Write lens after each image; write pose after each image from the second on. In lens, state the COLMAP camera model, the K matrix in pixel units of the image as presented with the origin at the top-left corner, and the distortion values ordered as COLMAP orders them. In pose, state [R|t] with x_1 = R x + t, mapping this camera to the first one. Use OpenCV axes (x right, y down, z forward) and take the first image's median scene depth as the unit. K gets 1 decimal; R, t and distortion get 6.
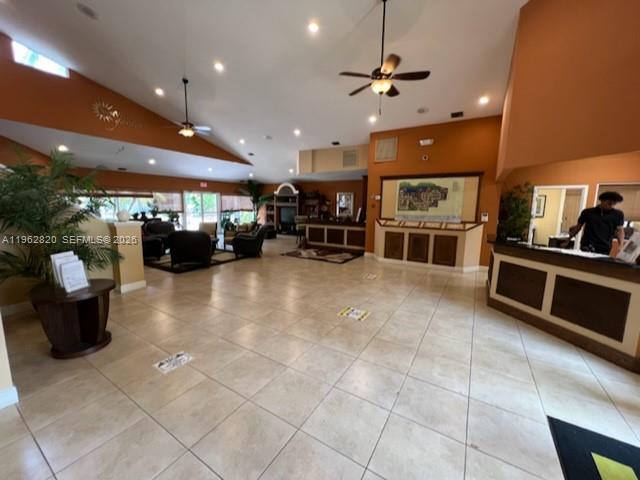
lens RADIAL K [[256.8, 0, 320.0], [0, 256.8, 240.0], [0, 0, 1]] dist [-0.000311, 0.000025]
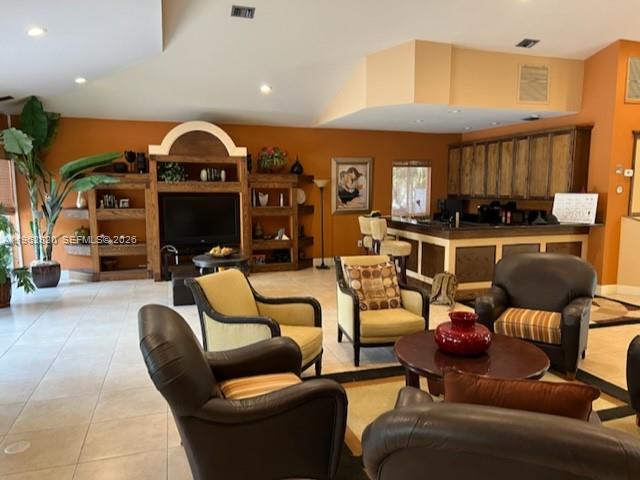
lens RADIAL K [[485.1, 0, 327.2], [0, 485.1, 243.0], [0, 0, 1]] dist [0.006318, -0.004464]
pose [[0.649248, -0.098182, 0.754213, -0.549218], [0.107925, 0.993491, 0.036426, -0.078763], [-0.752881, 0.057750, 0.655618, 0.514879]]
